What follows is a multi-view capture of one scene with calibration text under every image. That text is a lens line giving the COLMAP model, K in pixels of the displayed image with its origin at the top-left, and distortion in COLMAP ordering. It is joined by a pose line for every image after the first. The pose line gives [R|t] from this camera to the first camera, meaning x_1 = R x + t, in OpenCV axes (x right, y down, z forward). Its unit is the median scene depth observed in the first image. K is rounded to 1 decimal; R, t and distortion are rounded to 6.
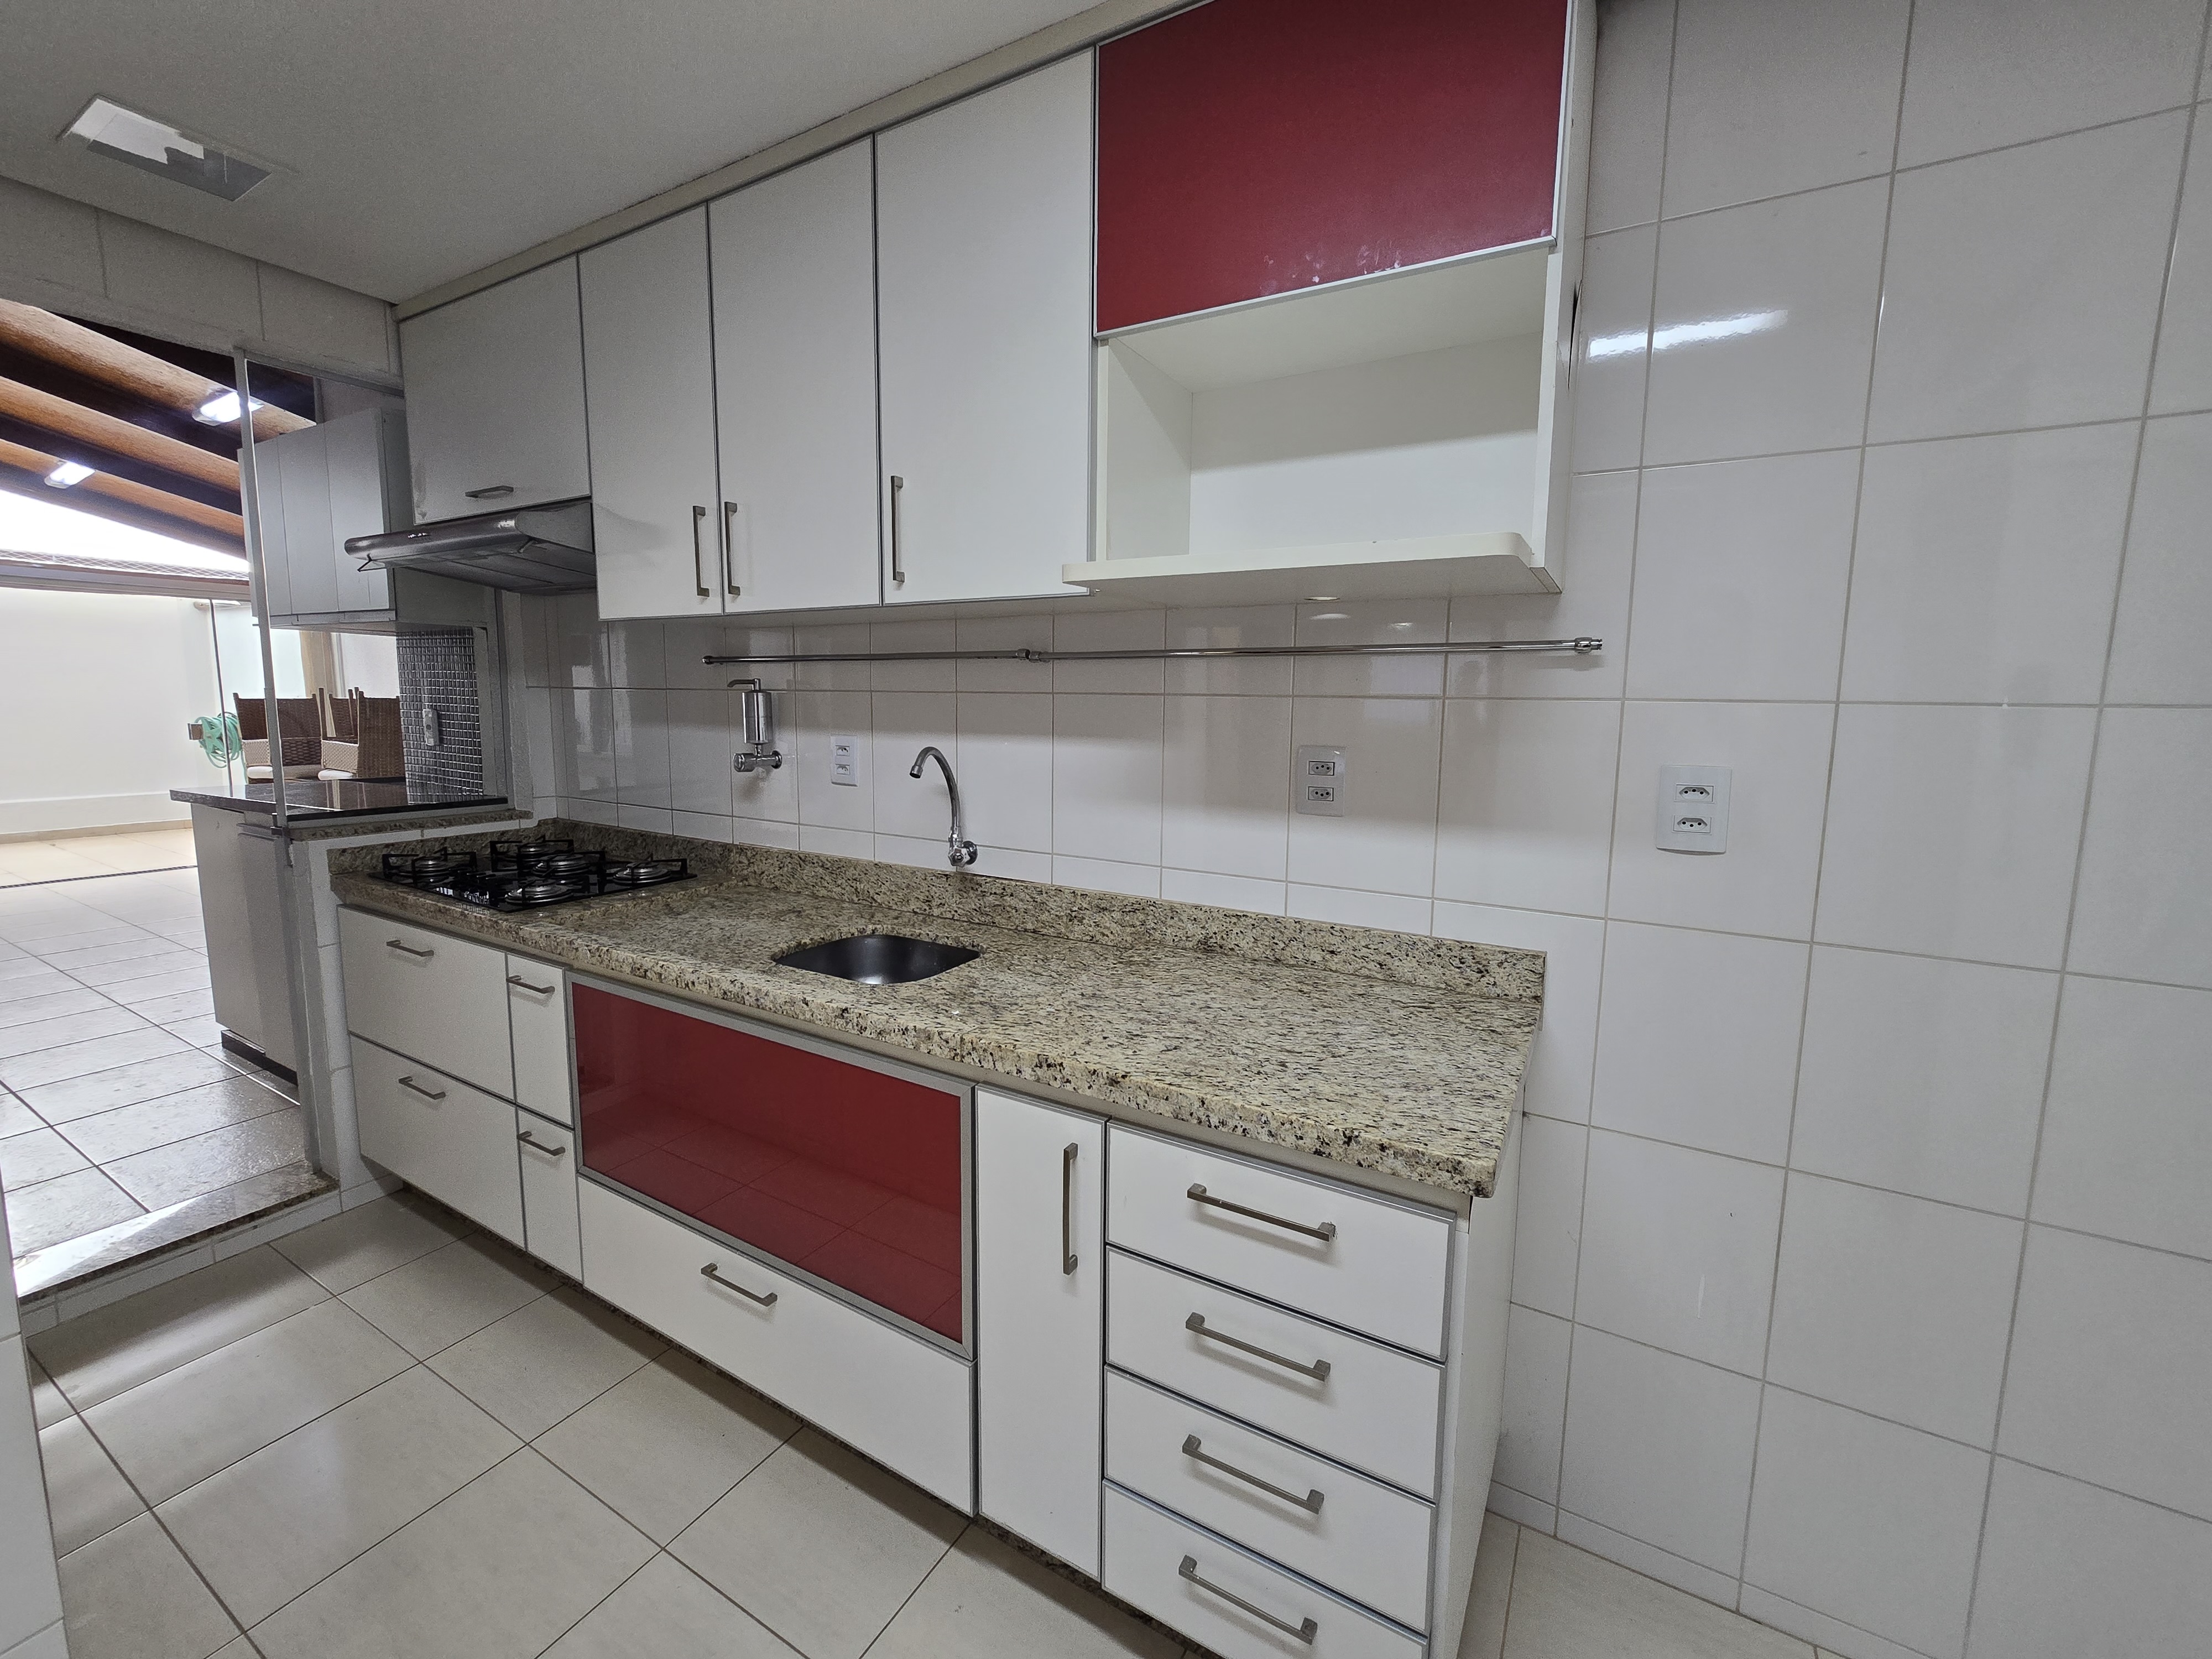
lens RADIAL K [[904.3, 0, 1103.5], [0, 904.3, 800.7], [0, 0, 1]] dist [-0.005520, 0.001330]
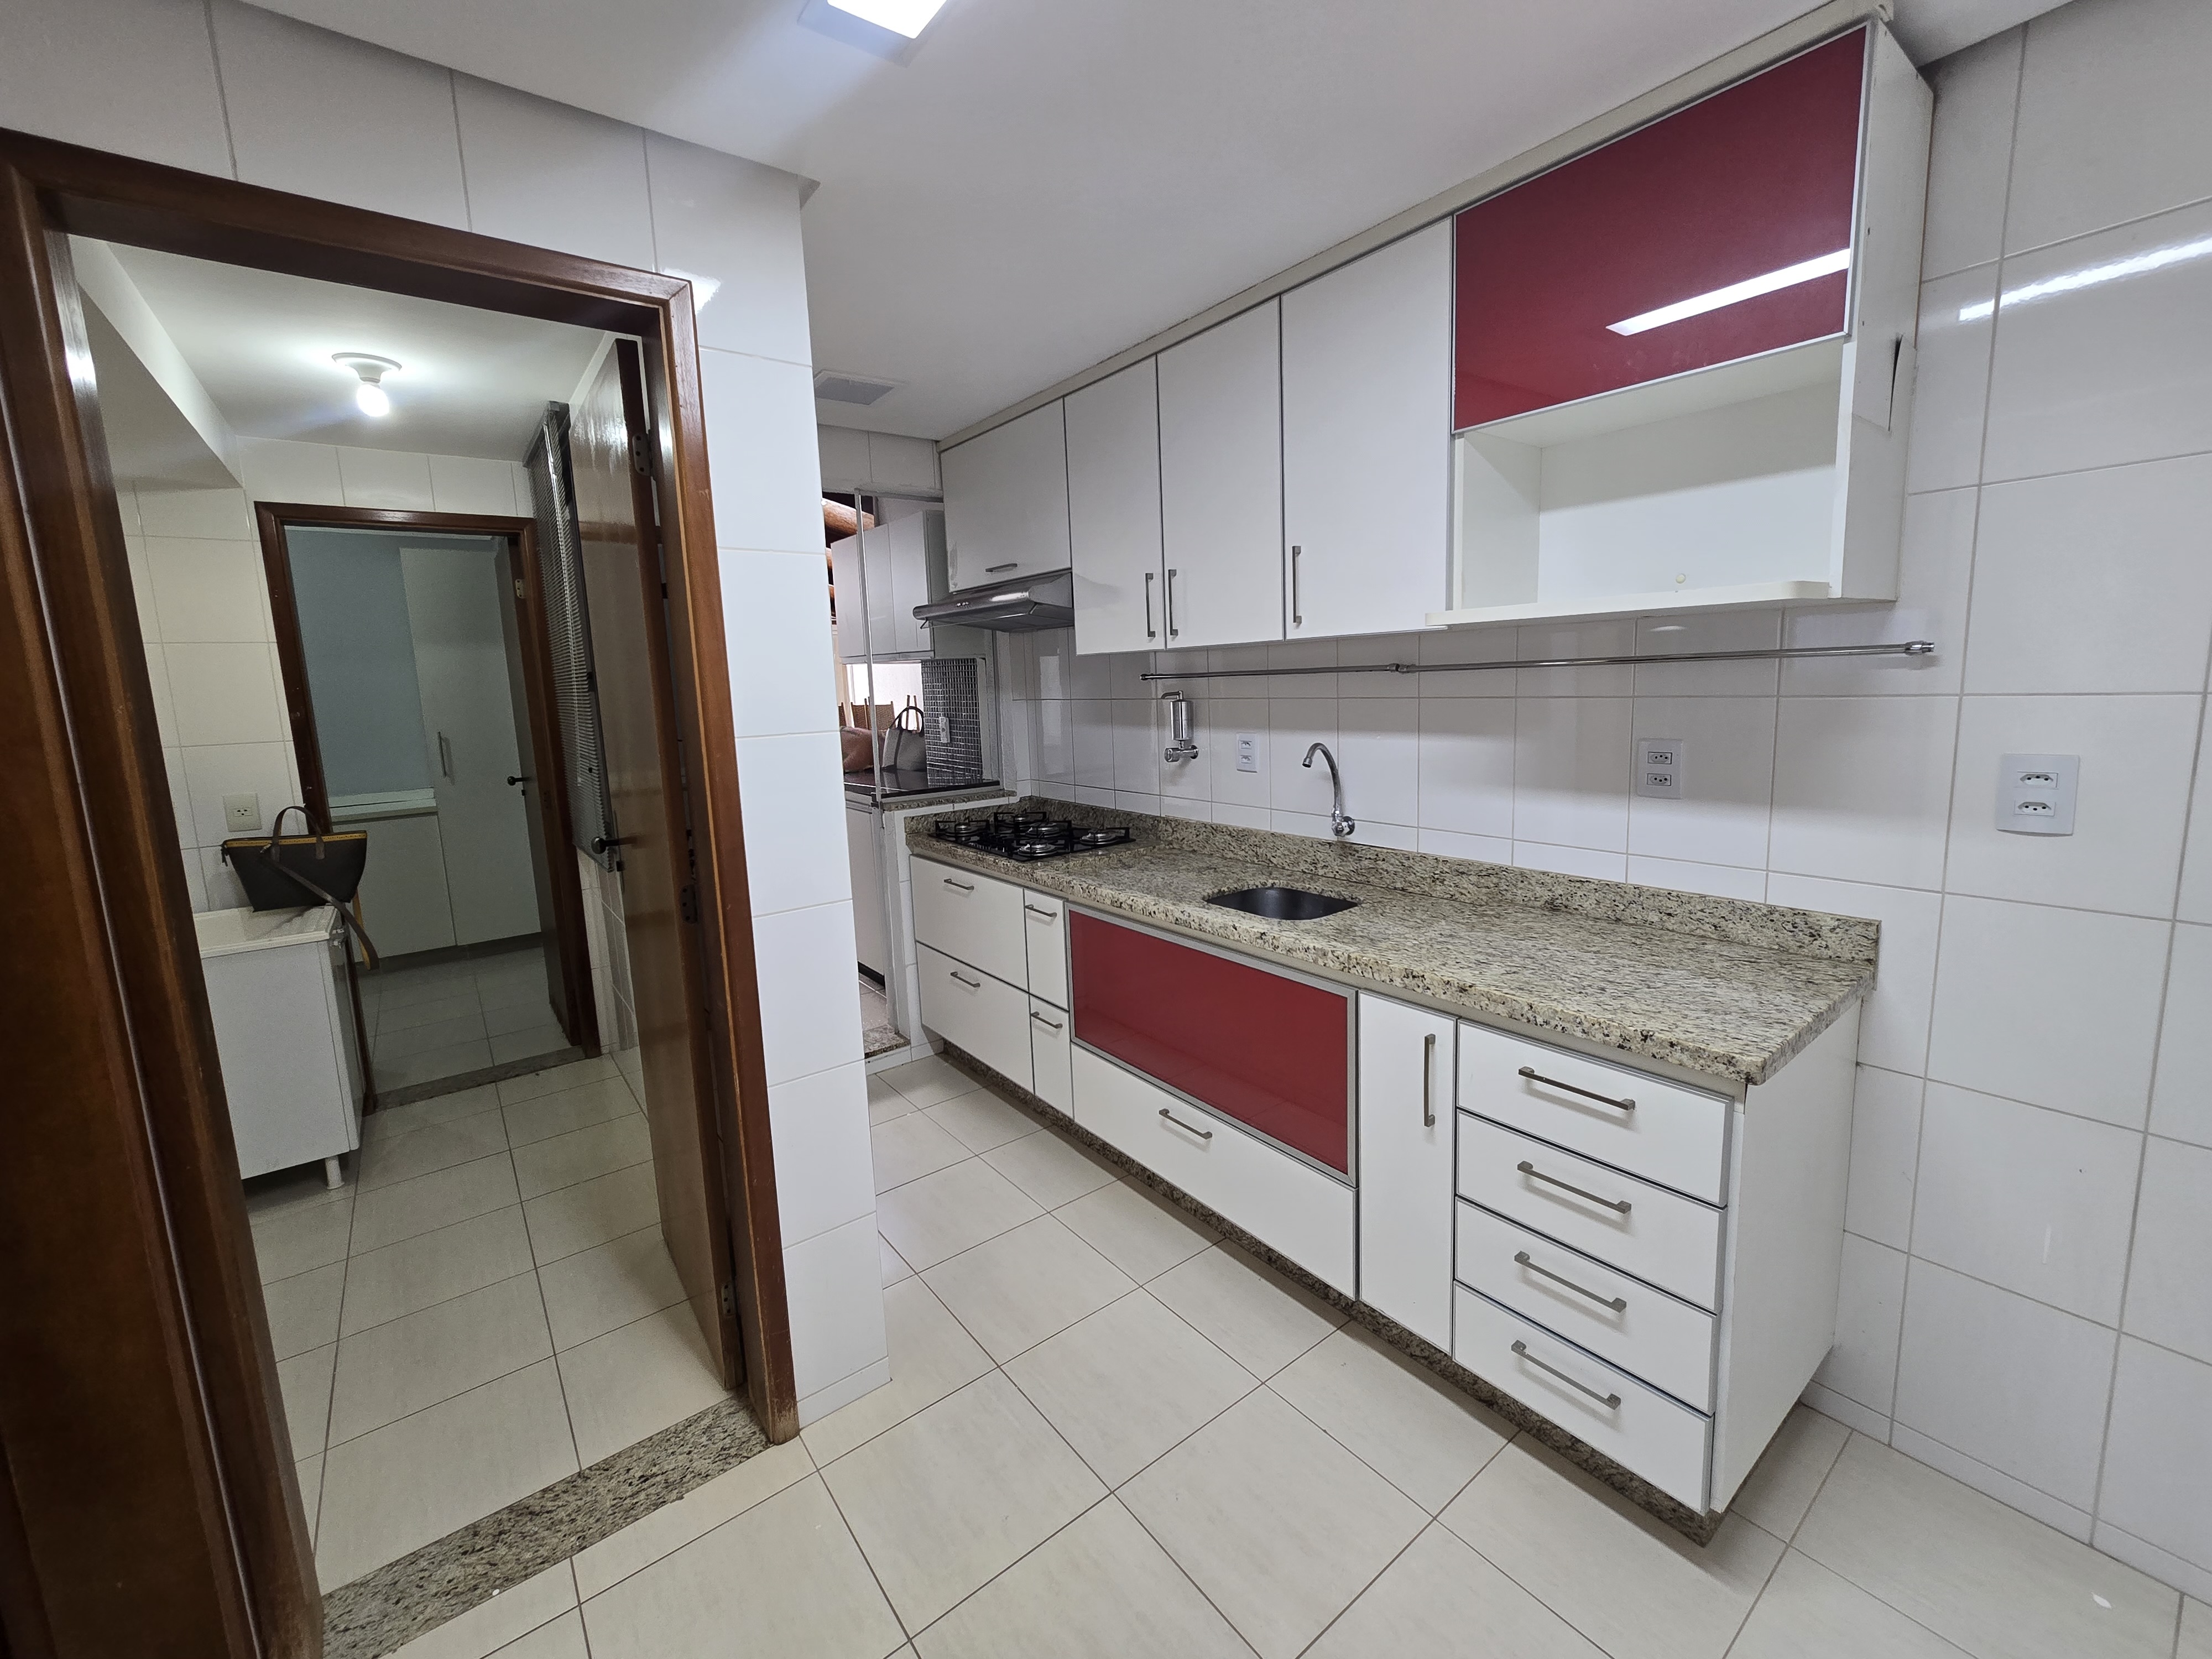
lens RADIAL K [[904.3, 0, 1103.5], [0, 904.3, 800.7], [0, 0, 1]] dist [-0.005520, 0.001330]
pose [[0.923429, 0.005027, -0.383736, 0.022209], [0.005370, 0.999647, 0.026017, -0.013287], [0.383731, -0.026086, 0.923076, -0.333596]]
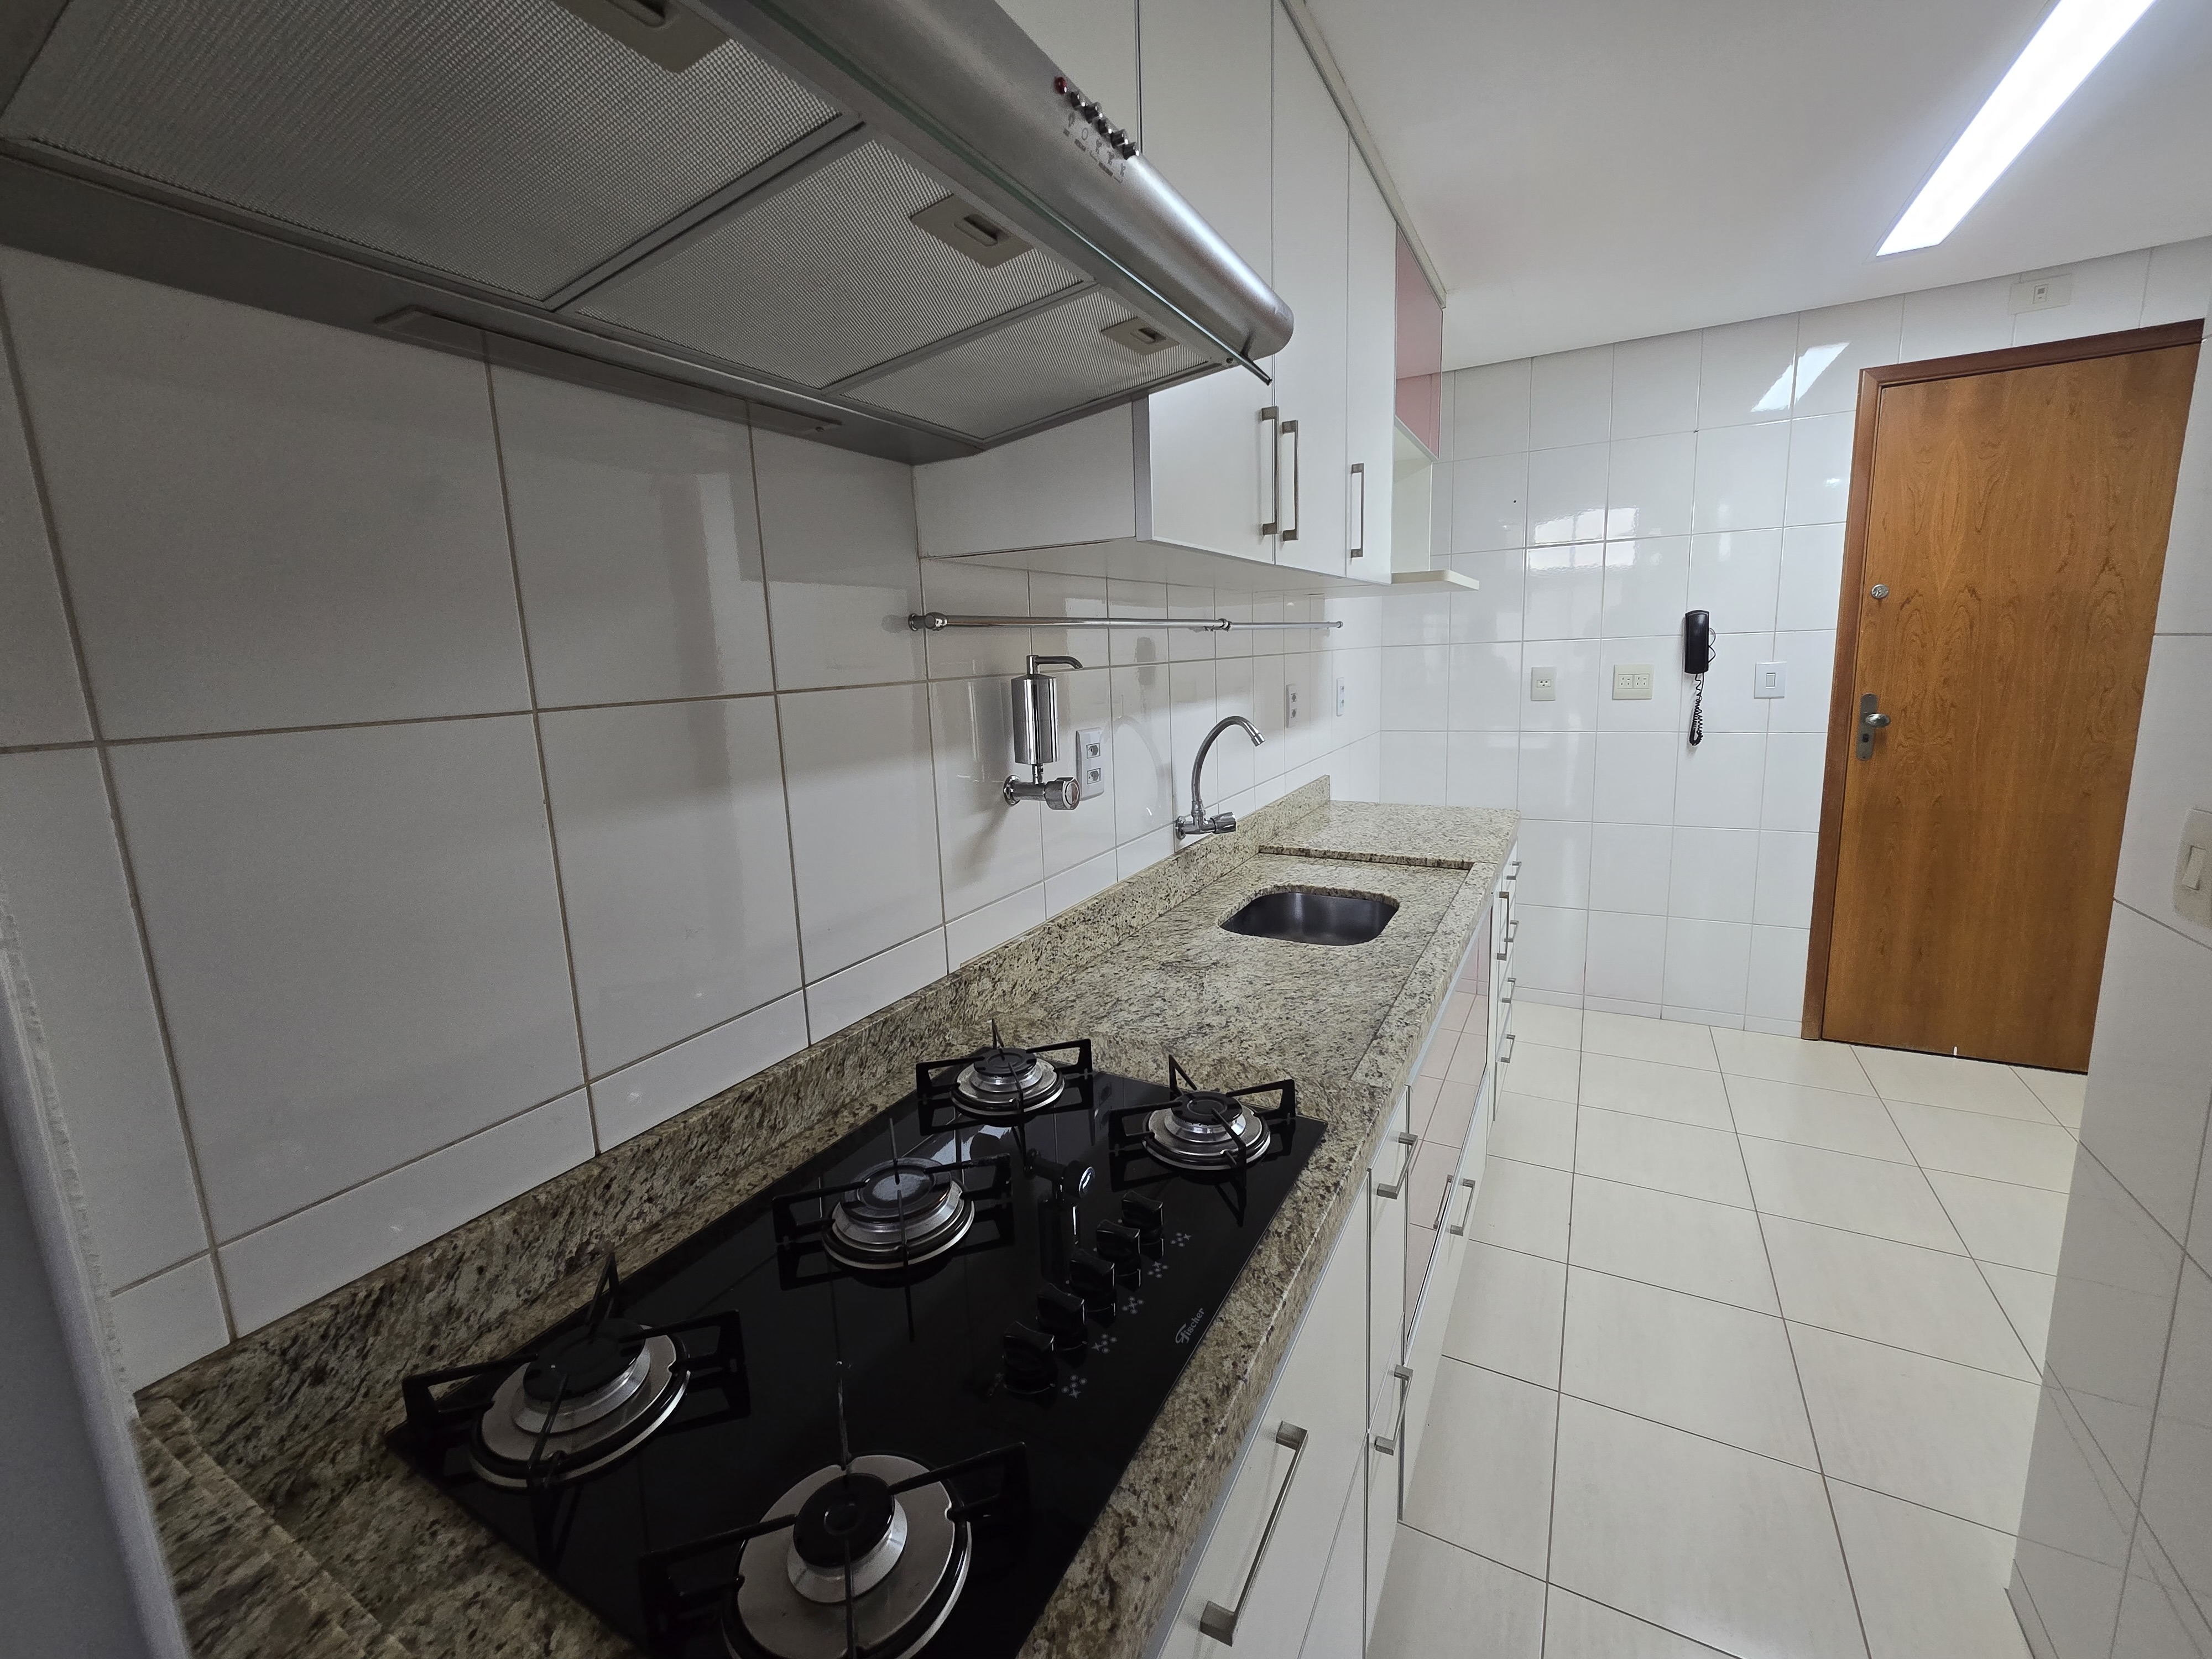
lens RADIAL K [[904.3, 0, 1103.5], [0, 904.3, 800.7], [0, 0, 1]] dist [-0.005520, 0.001330]
pose [[-0.027948, -0.175693, 0.984048, -1.271704], [0.154453, 0.971851, 0.177902, -0.182088], [-0.987605, 0.156962, -0.000025, 1.243558]]
